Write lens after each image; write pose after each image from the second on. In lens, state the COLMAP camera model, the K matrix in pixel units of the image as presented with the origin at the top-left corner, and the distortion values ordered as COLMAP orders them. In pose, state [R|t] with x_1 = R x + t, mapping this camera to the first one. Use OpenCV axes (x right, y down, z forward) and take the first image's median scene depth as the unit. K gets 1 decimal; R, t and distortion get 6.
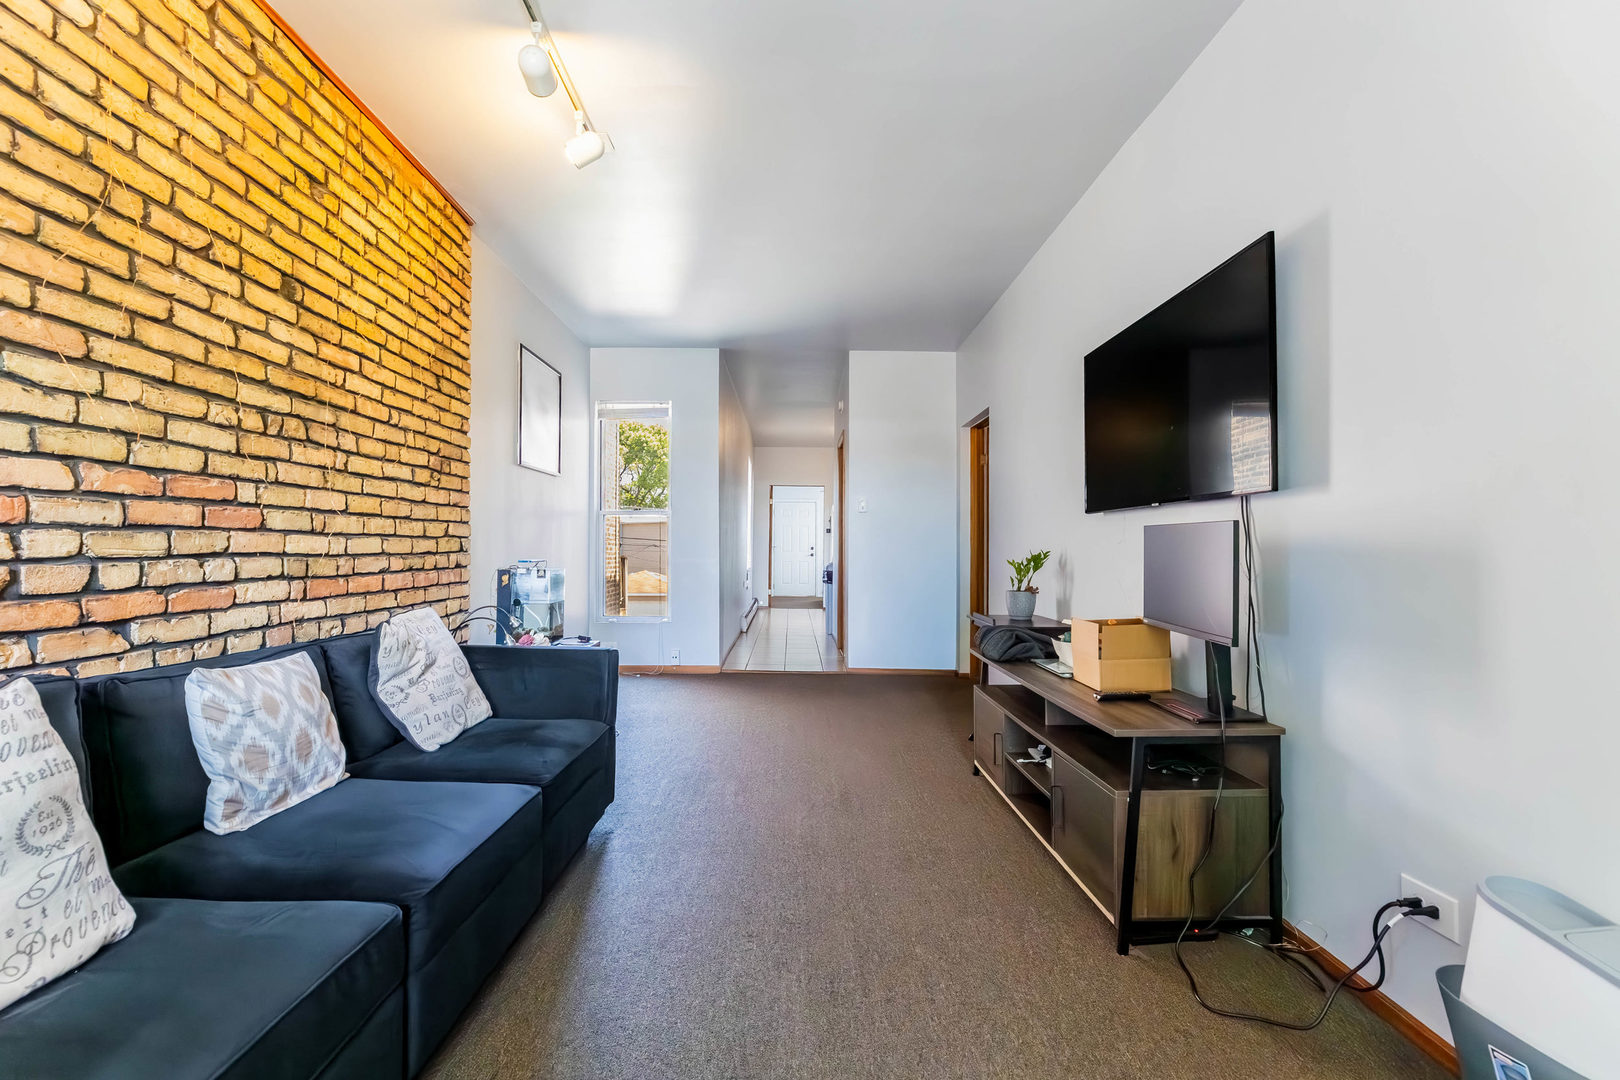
lens RADIAL K [[650.2, 0, 807.3], [0, 650.2, 538.4], [0, 0, 1]] dist [-0.001172, 0.000521]
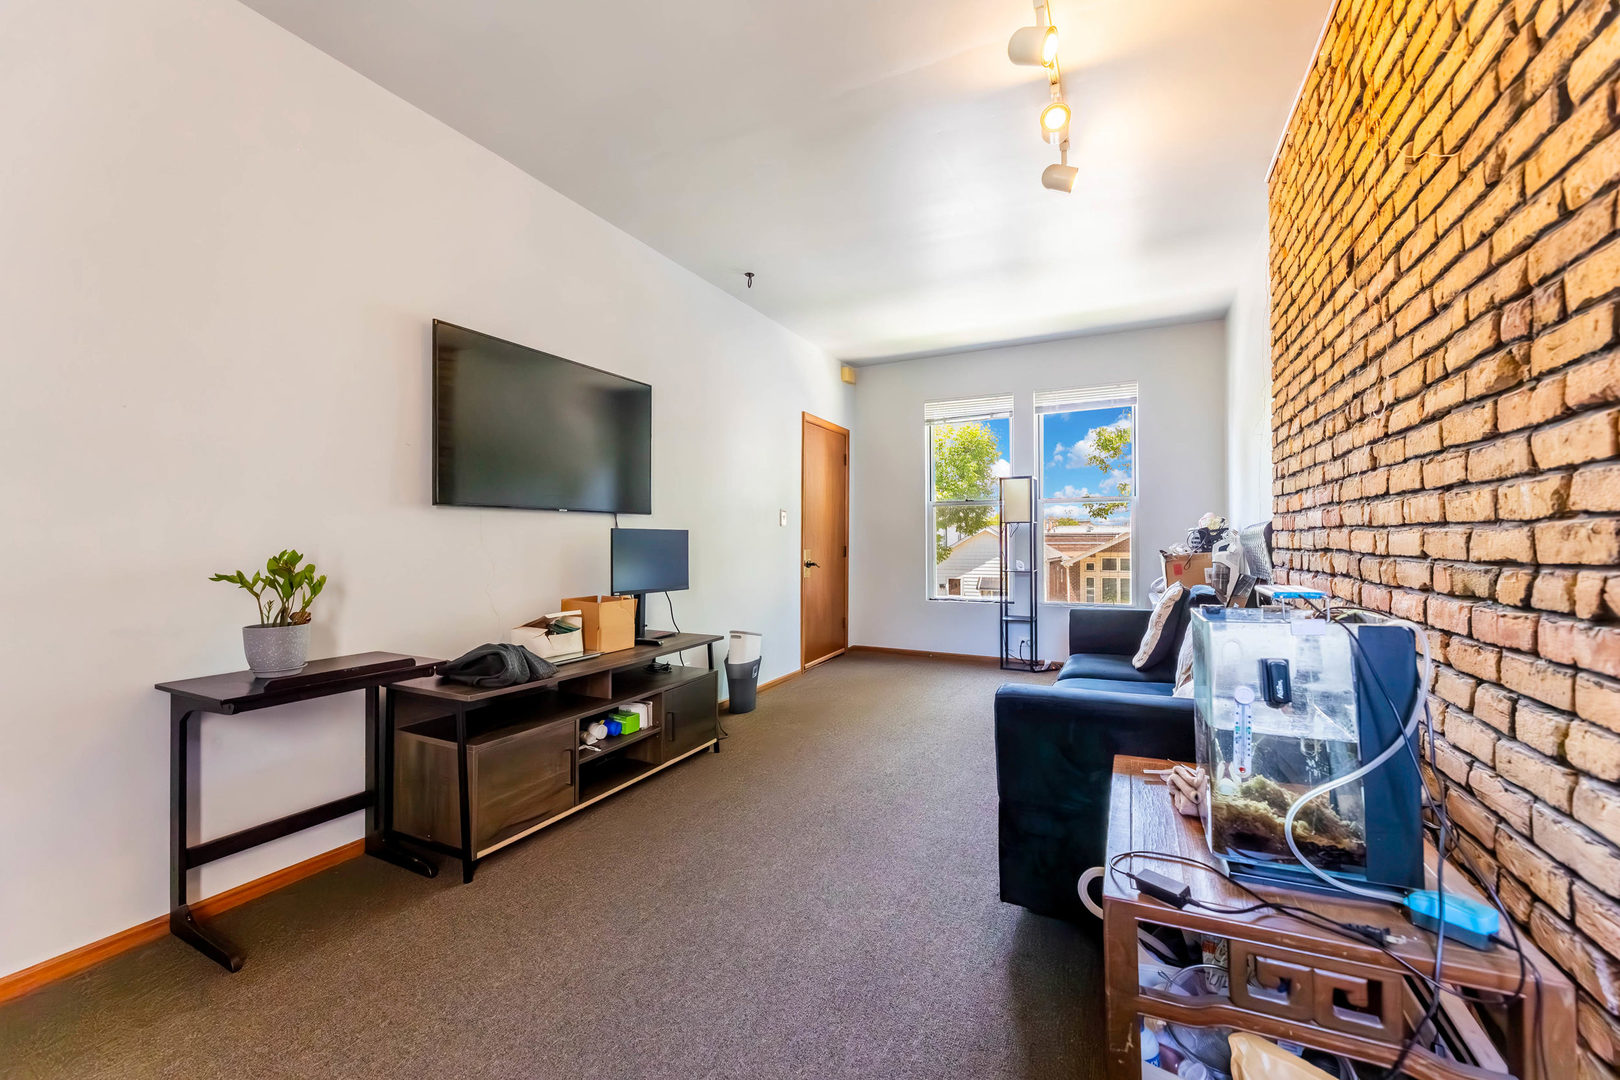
lens RADIAL K [[650.2, 0, 811.7], [0, 650.2, 538.6], [0, 0, 1]] dist [-0.001172, 0.000521]
pose [[-0.887274, 0.004723, 0.461219, -0.385850], [0.000174, 0.999951, -0.009904, 0.011528], [-0.461243, -0.008707, -0.887231, 1.510841]]
